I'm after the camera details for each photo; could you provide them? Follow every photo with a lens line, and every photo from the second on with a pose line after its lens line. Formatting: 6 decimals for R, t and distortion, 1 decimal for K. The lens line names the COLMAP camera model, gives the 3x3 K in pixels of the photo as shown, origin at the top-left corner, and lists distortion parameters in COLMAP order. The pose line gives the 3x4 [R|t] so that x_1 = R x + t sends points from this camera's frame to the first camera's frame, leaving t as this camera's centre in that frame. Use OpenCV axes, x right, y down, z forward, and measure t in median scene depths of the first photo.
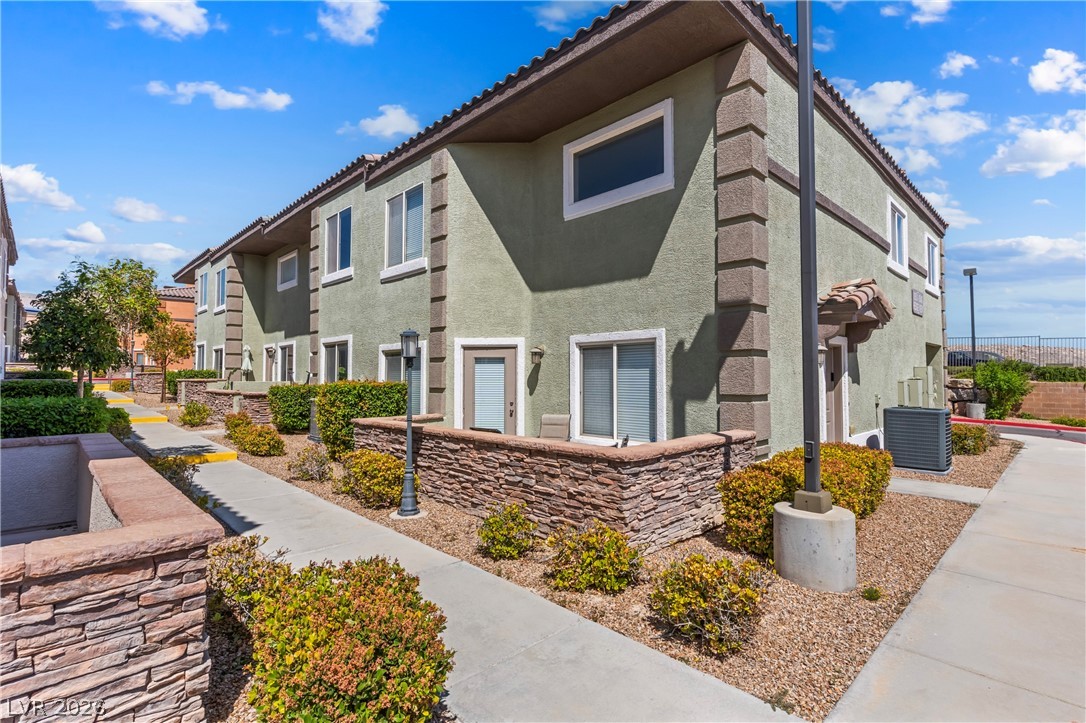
lens RADIAL K [[515.2, 0, 543.5], [0, 515.2, 358.2], [0, 0, 1]] dist [0.003027, 0.000374]
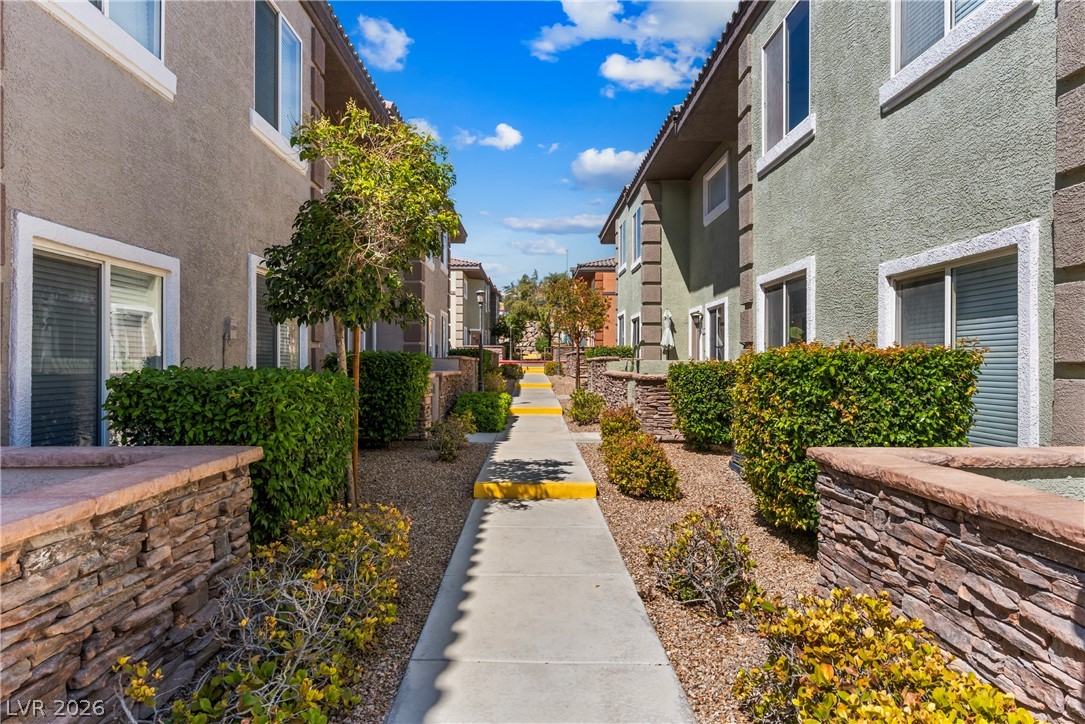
lens RADIAL K [[661.4, 0, 542.5], [0, 661.4, 362.0], [0, 0, 1]] dist [-0.003586, -0.000630]
pose [[0.727224, 0.000074, -0.686400, -0.122024], [0.023115, 0.999430, 0.024598, 0.028129], [0.686011, -0.033754, 0.726808, 0.343012]]
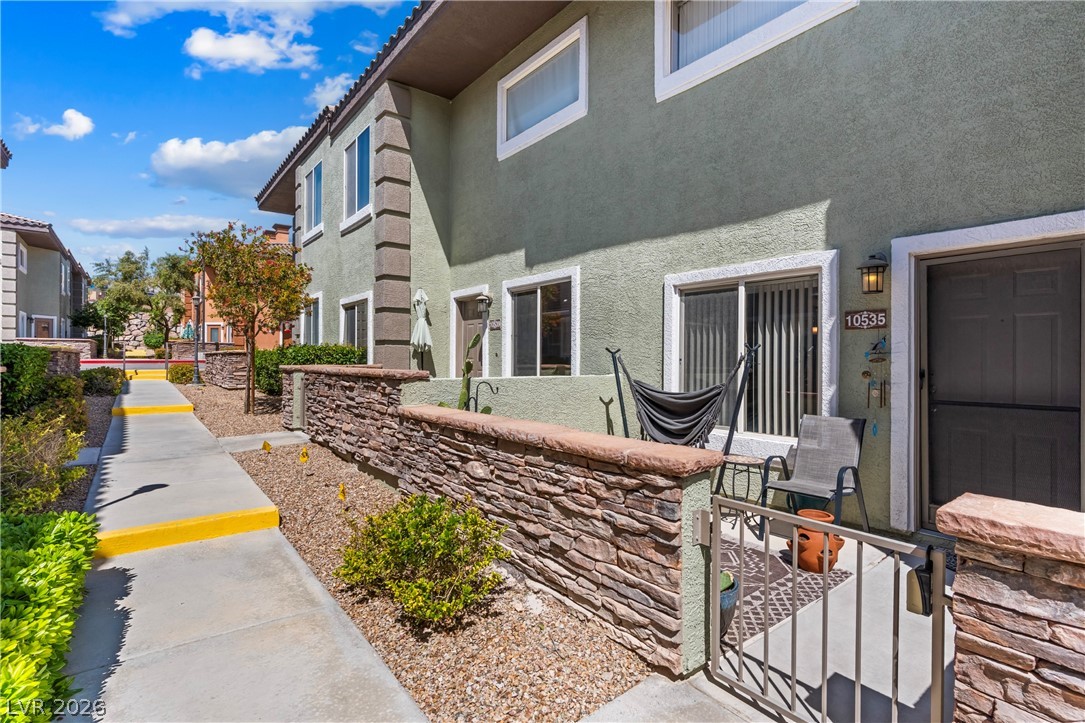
lens RADIAL K [[514.8, 0, 543.0], [0, 514.8, 358.2], [0, 0, 1]] dist [0.003027, 0.000374]
pose [[0.994754, 0.003341, -0.102237, -0.635726], [0.000265, 0.999379, 0.035238, 0.027555], [0.102292, -0.035081, 0.994136, 0.843175]]
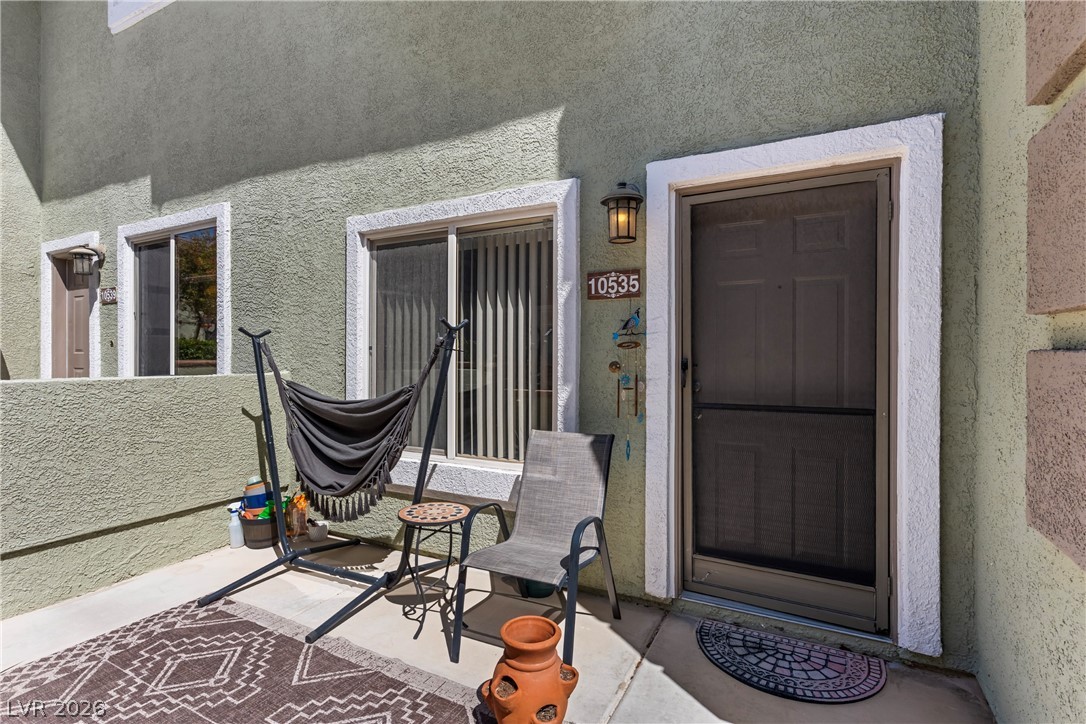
lens RADIAL K [[515.2, 0, 543.5], [0, 515.2, 358.7], [0, 0, 1]] dist [0.003027, 0.000374]
pose [[0.949677, 0.000315, 0.313230, -0.566425], [-0.012840, 0.999198, 0.037927, 0.037544], [-0.312966, -0.040040, 0.948920, 0.982553]]
